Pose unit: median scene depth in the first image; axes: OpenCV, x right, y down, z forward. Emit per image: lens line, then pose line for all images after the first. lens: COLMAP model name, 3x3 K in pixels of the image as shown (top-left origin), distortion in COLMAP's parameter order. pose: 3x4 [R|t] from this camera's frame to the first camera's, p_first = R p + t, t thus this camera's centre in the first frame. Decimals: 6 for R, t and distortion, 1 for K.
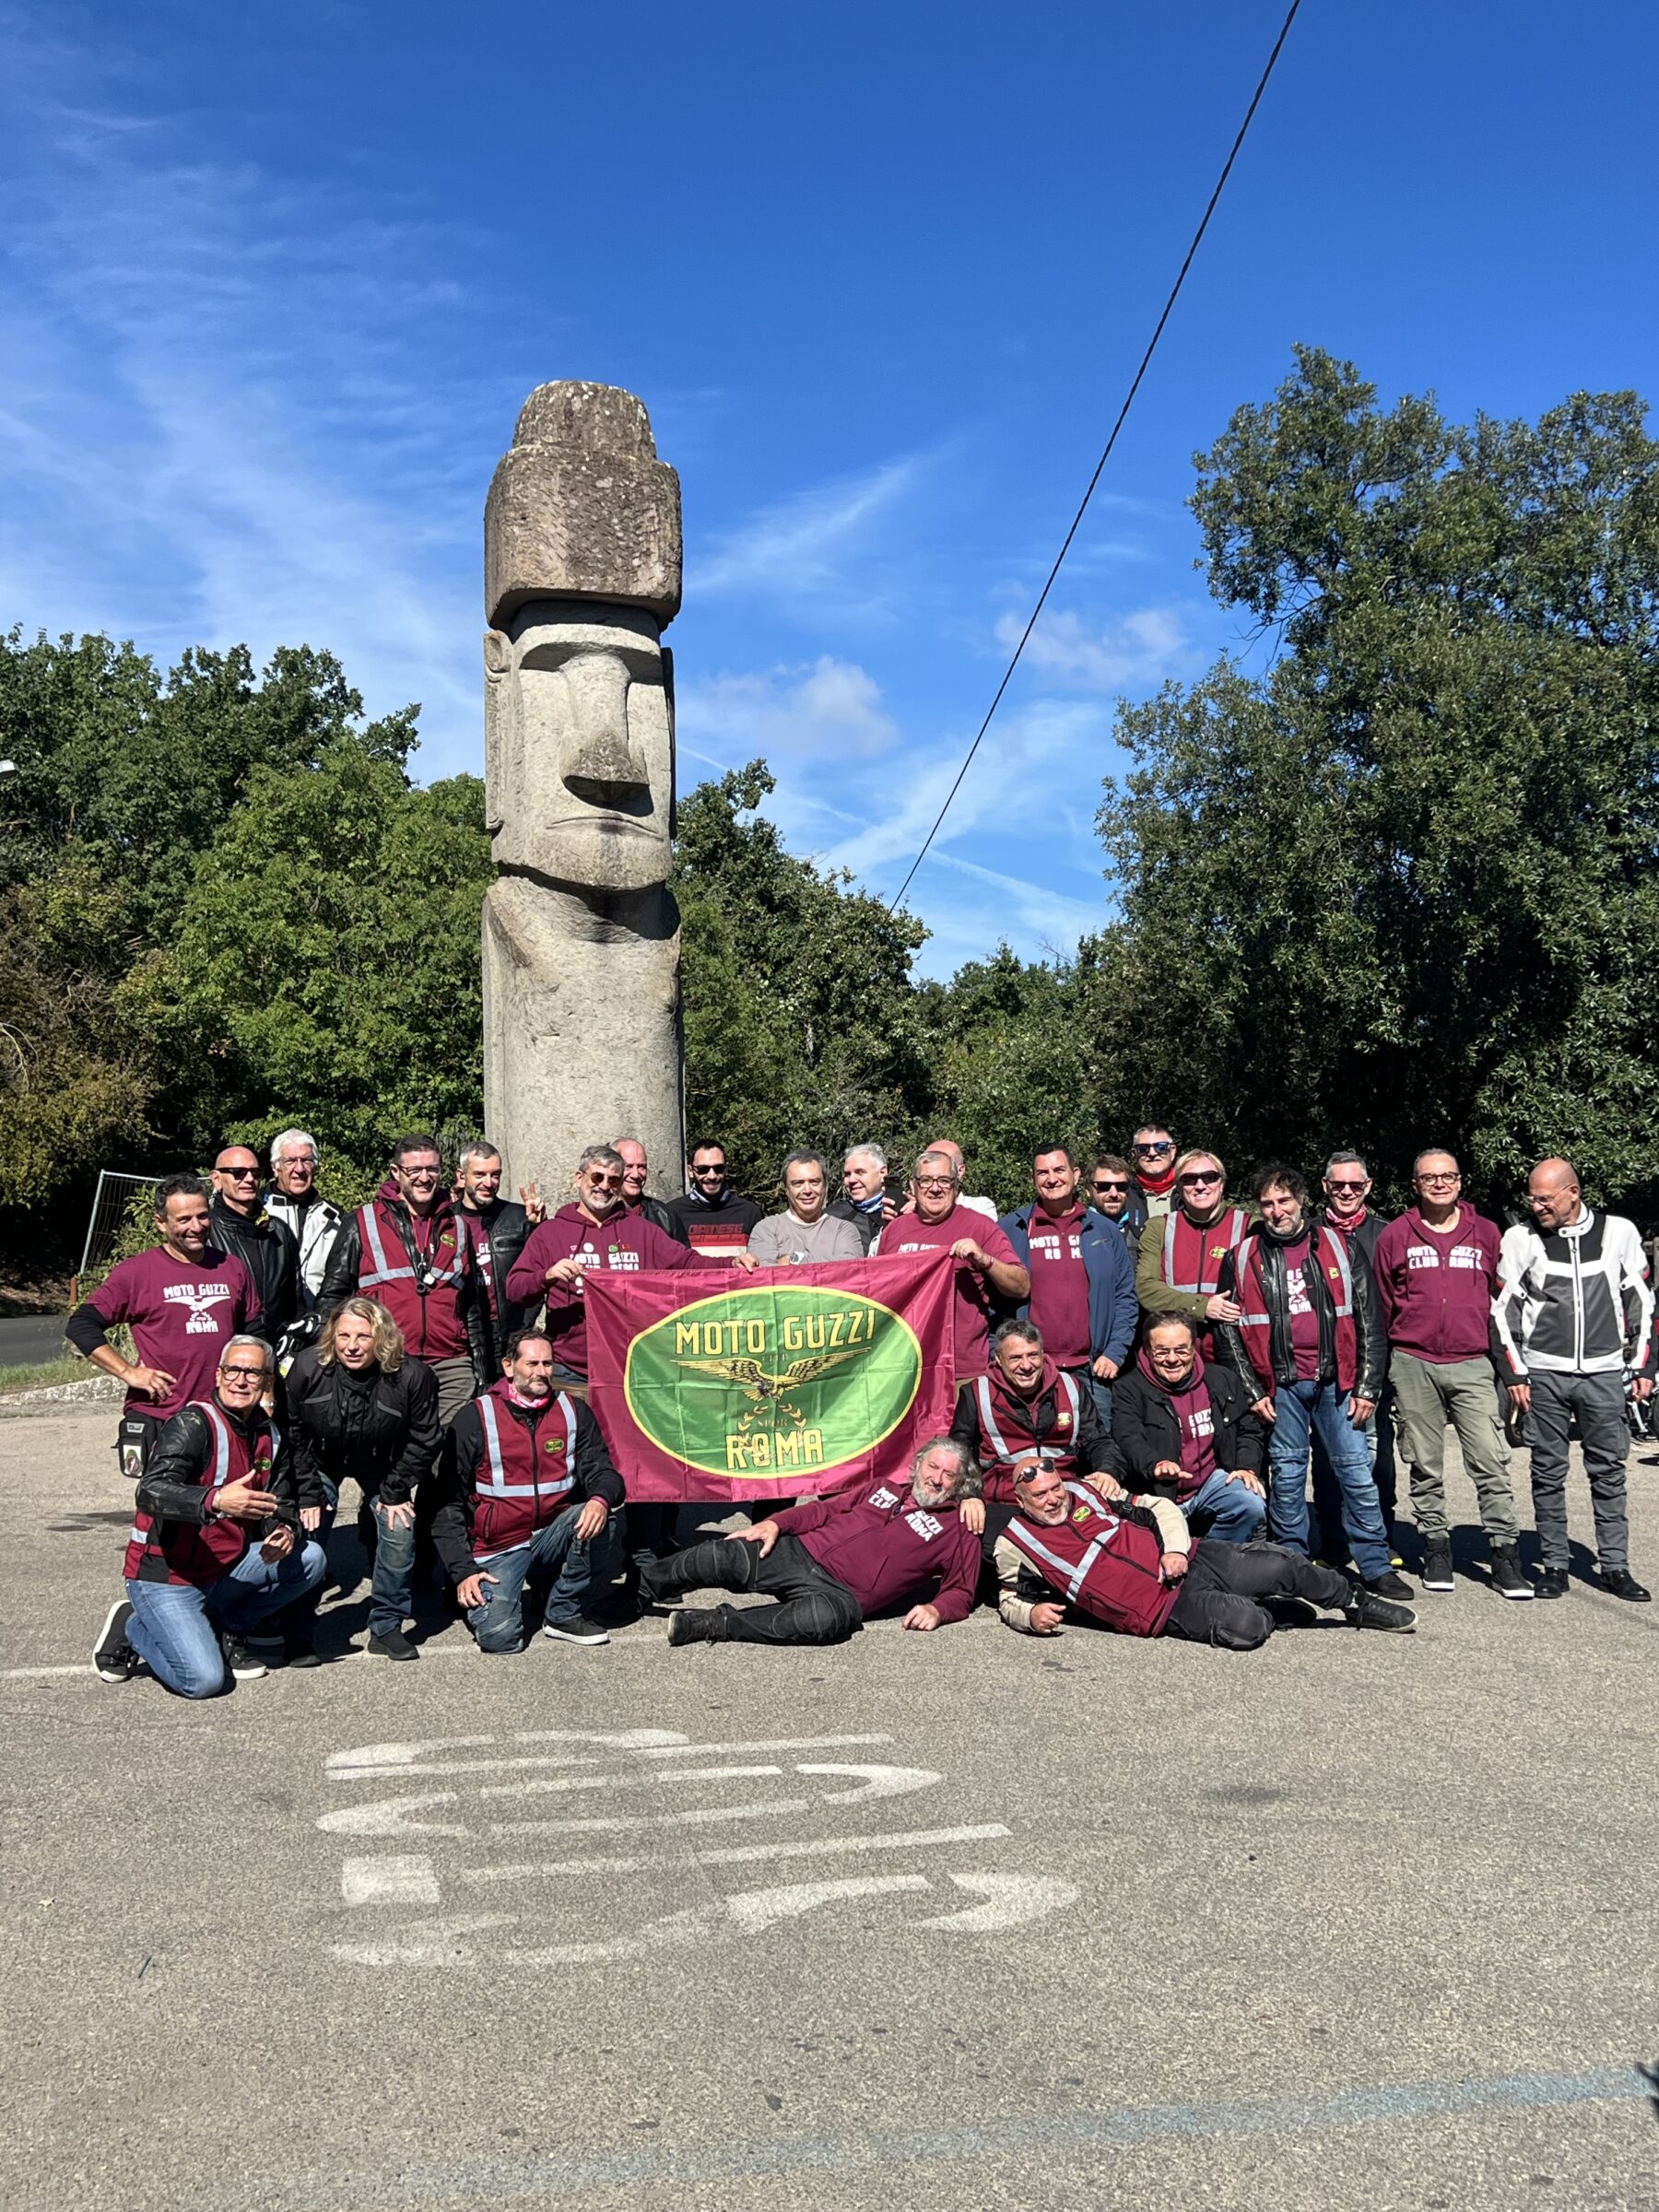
lens RADIAL K [[2189.1, 0, 829.5], [0, 2189.1, 1106.0], [0, 0, 1]] dist [0.110888, -0.364920]
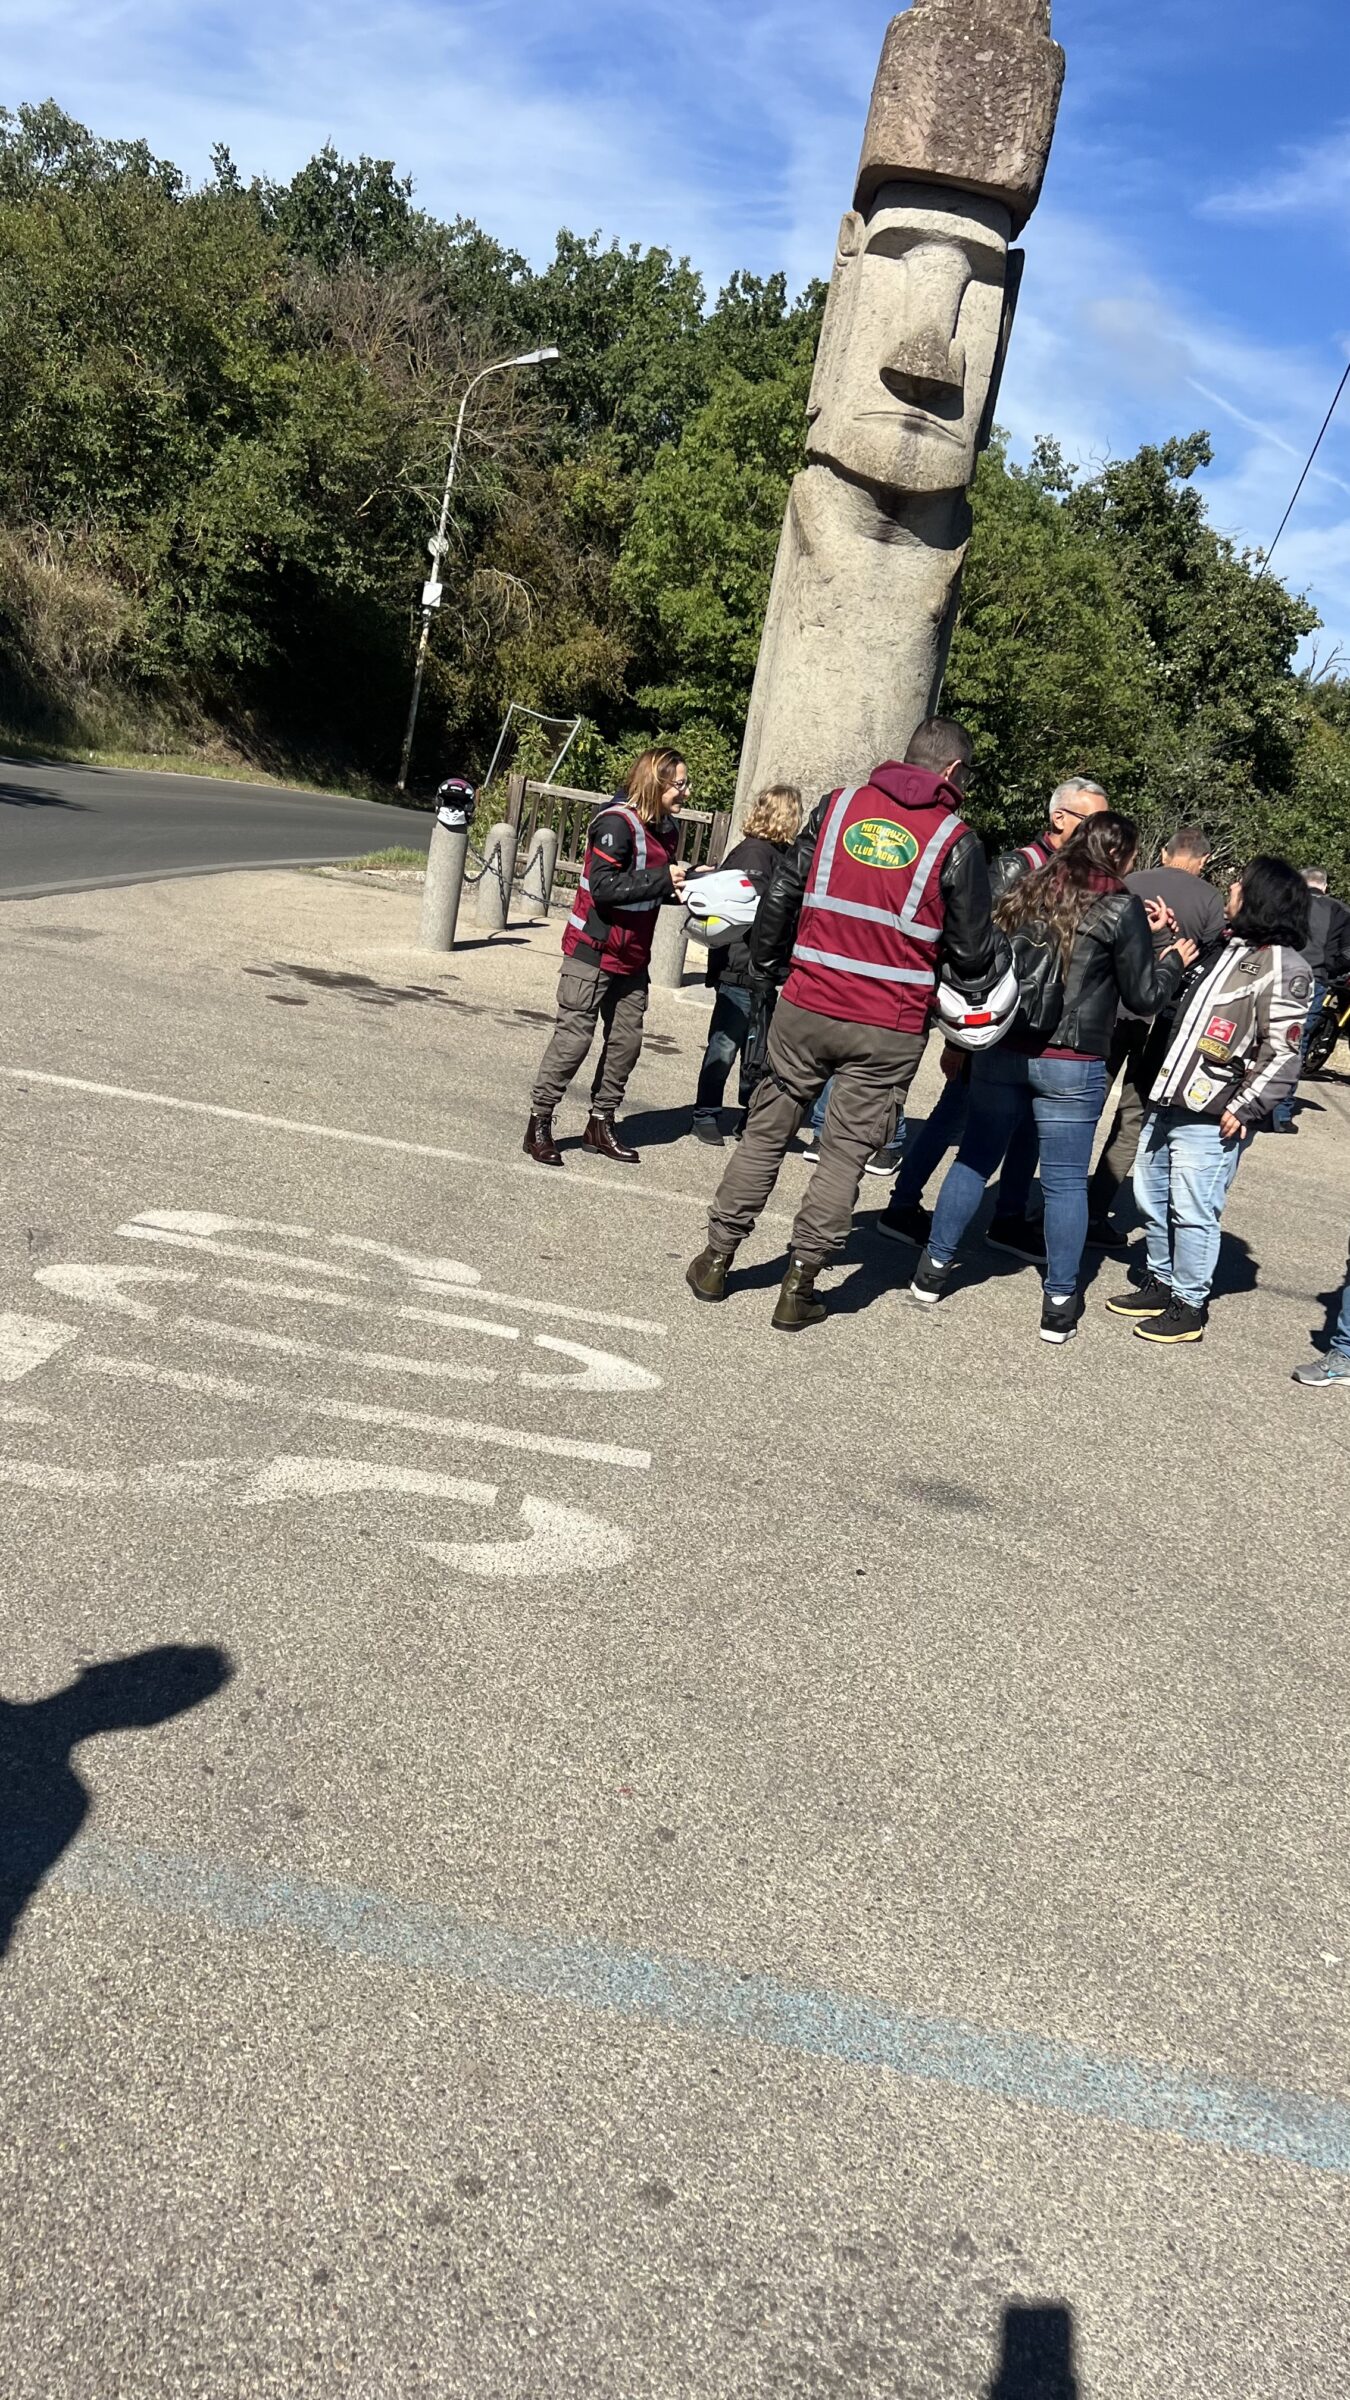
lens RADIAL K [[1750.0, 0, 675.0], [0, 1750.0, 1200.0], [0, 0, 1]] dist [0.022844, -0.038678]
pose [[0.939707, 0.237373, -0.246182, 0.082635], [-0.165670, 0.945740, 0.279518, 0.005234], [0.299174, -0.221880, 0.928043, 0.115197]]
